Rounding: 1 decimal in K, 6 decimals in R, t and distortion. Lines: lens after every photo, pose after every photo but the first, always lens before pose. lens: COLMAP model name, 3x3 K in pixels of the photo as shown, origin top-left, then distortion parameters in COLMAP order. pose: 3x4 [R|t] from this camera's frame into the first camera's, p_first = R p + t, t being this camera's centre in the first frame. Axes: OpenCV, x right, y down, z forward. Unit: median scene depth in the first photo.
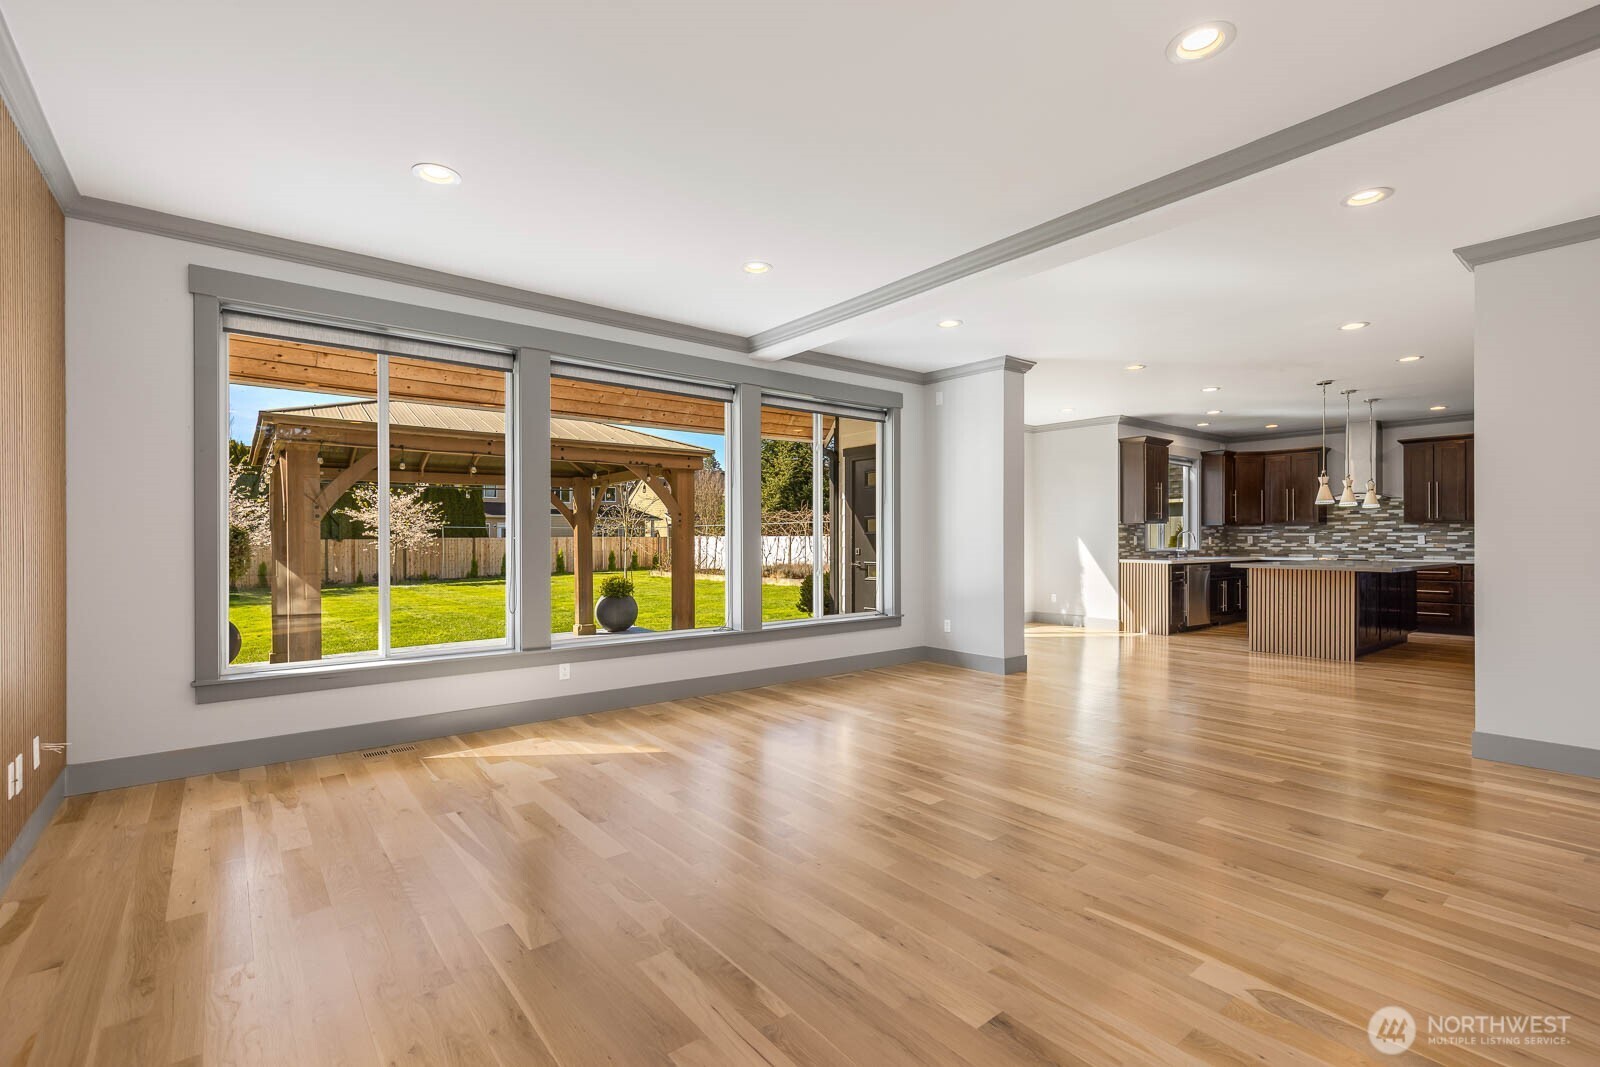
lens RADIAL K [[725.6, 0, 812.0], [0, 725.6, 542.5], [0, 0, 1]] dist [0.005665, 0.001332]
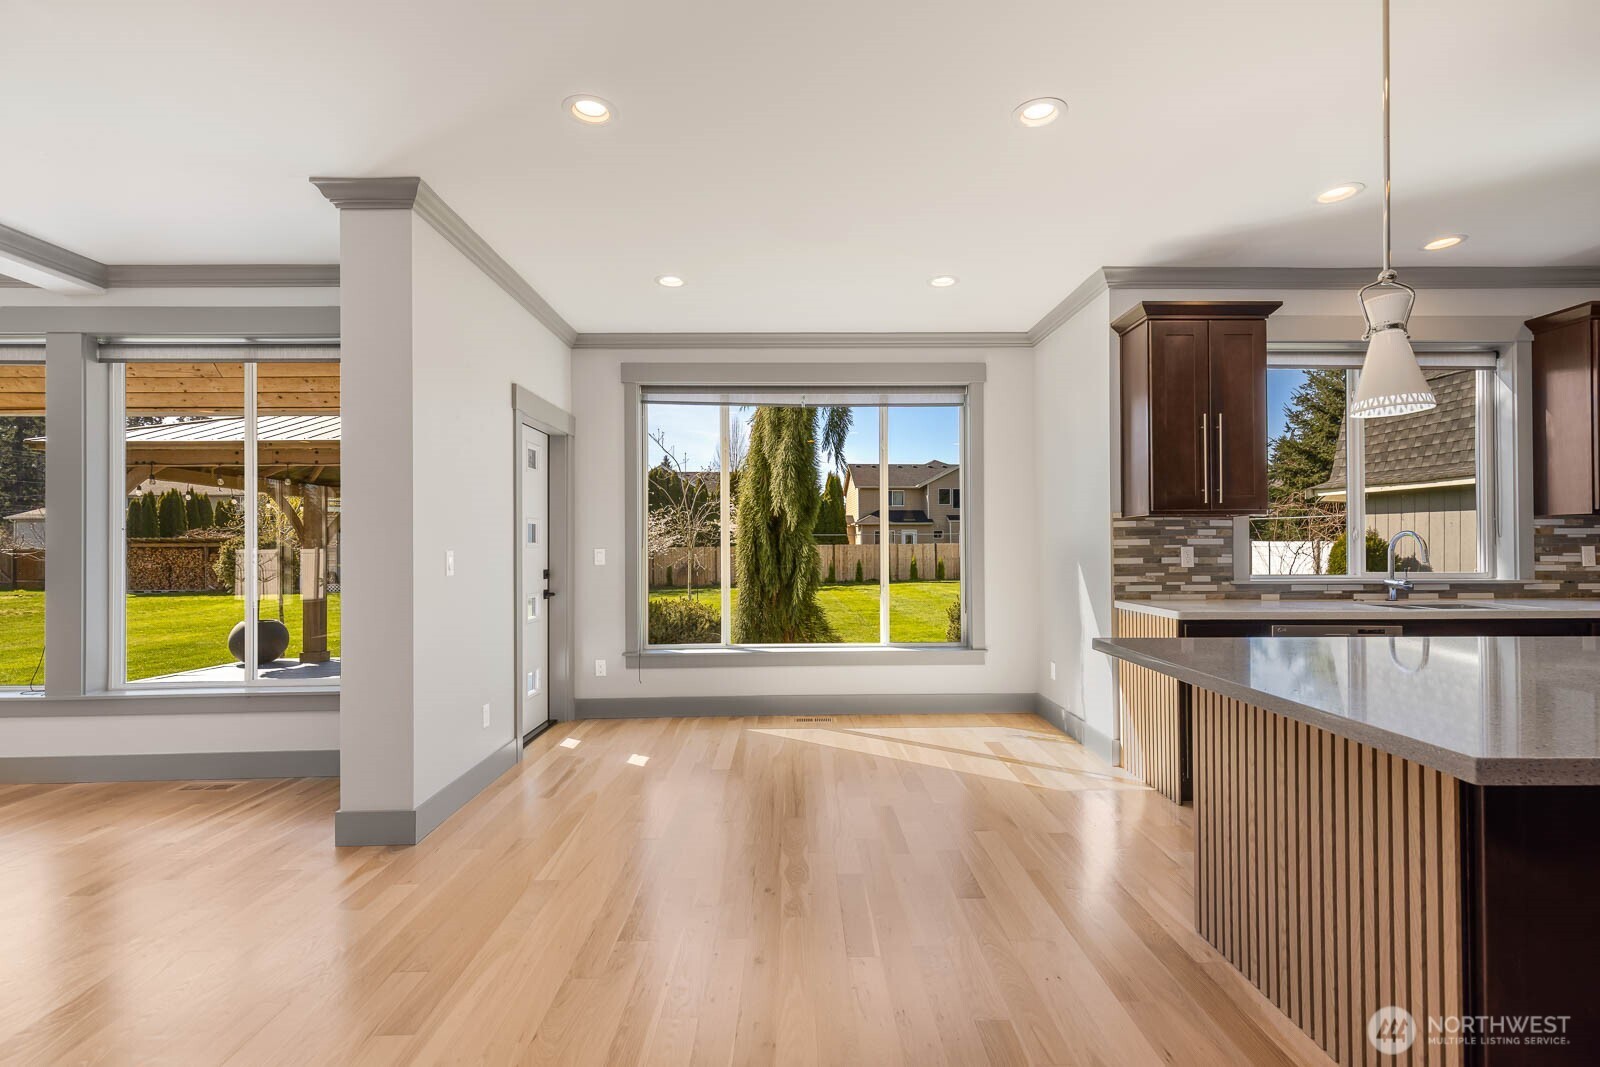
lens RADIAL K [[725.6, 0, 810.4], [0, 725.6, 540.5], [0, 0, 1]] dist [0.005665, 0.001332]
pose [[0.792411, -0.007880, -0.609937, 0.525955], [0.002297, 0.999948, -0.009934, -0.008726], [0.609983, 0.006470, 0.792388, 0.528708]]
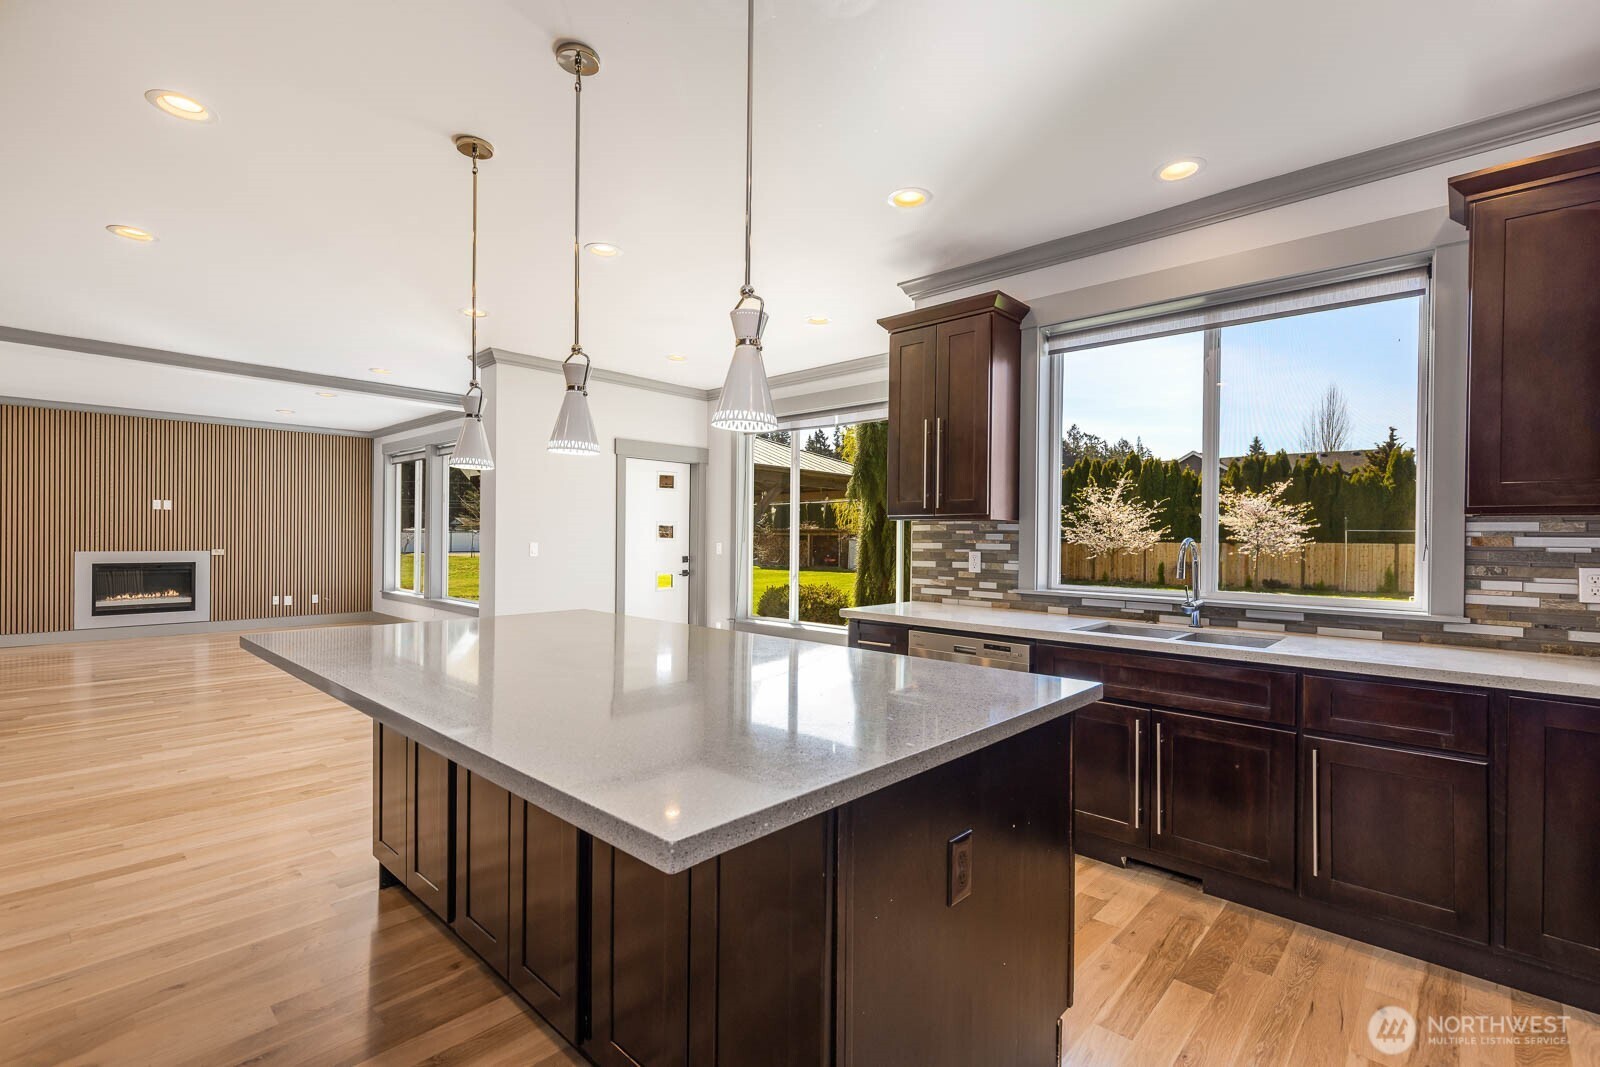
lens RADIAL K [[725.6, 0, 808.3], [0, 725.6, 544.4], [0, 0, 1]] dist [0.005665, 0.001332]
pose [[0.145770, 0.012258, -0.989243, 0.829989], [-0.013889, 0.999850, 0.010343, -0.015590], [0.989221, 0.012232, 0.145918, 0.842689]]
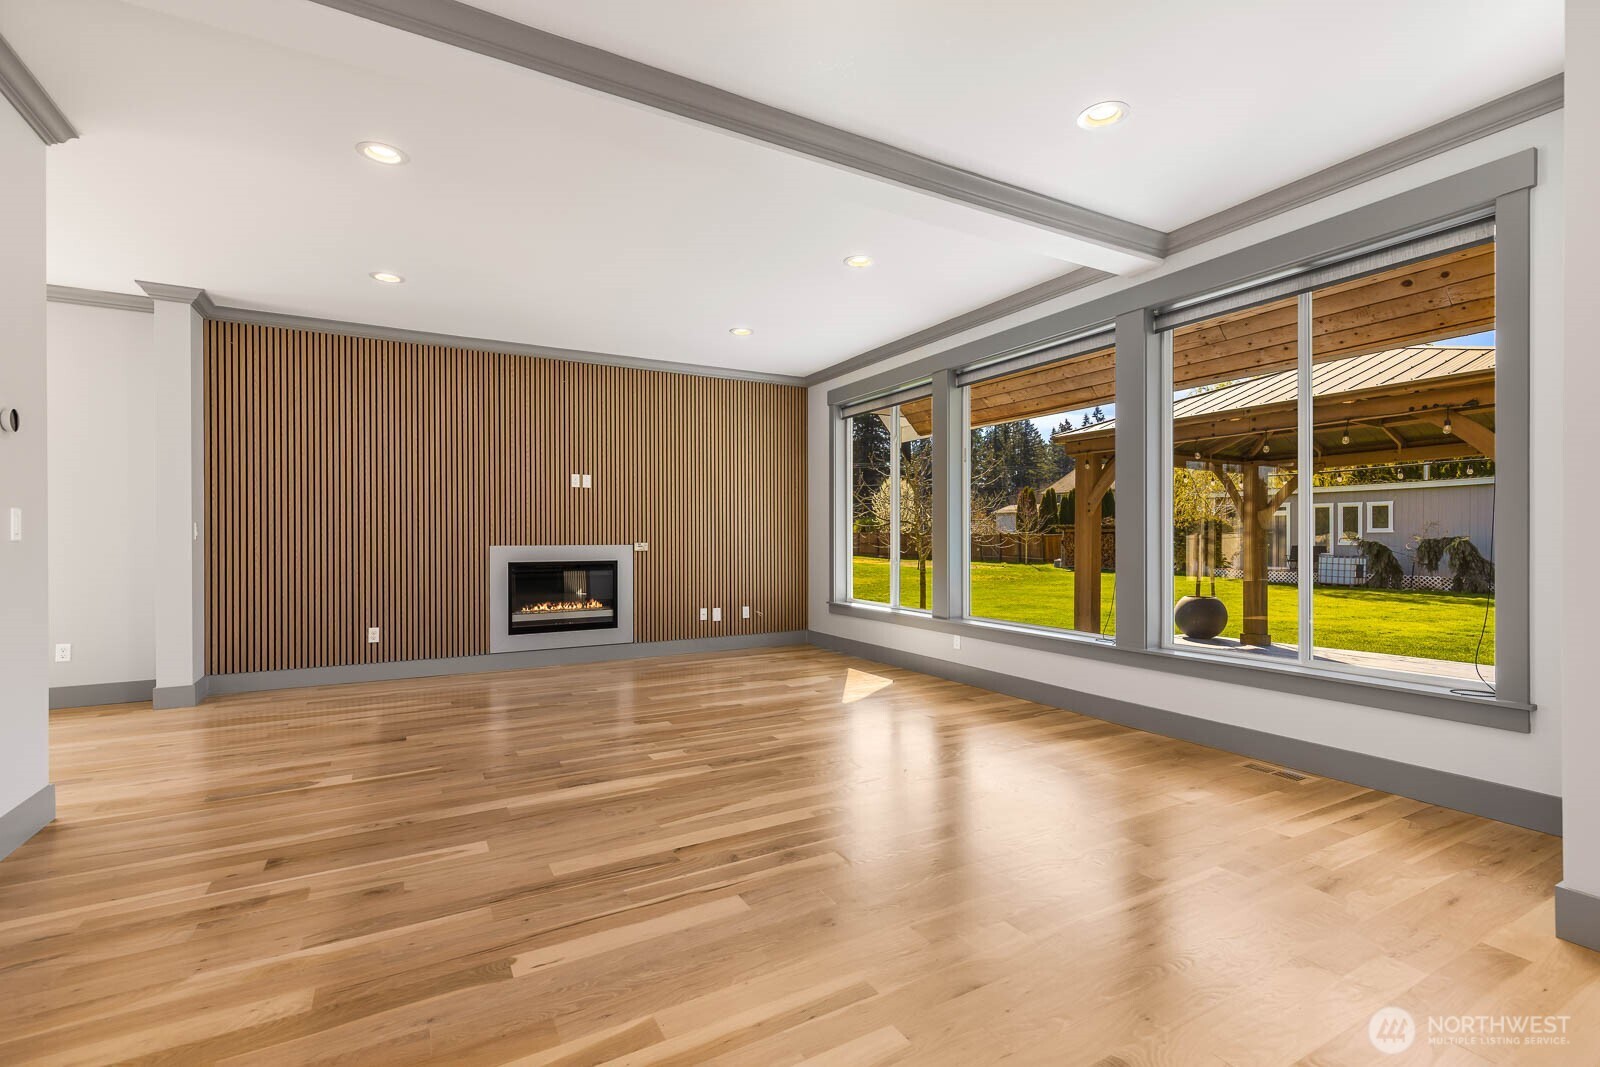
lens RADIAL K [[725.6, 0, 798.1], [0, 725.6, 533.3], [0, 0, 1]] dist [0.005665, 0.001332]
pose [[-0.171729, -0.004312, -0.985135, 0.415246], [-0.001099, 0.999991, -0.004186, 0.005679], [0.985144, 0.000364, -0.171732, 0.475982]]
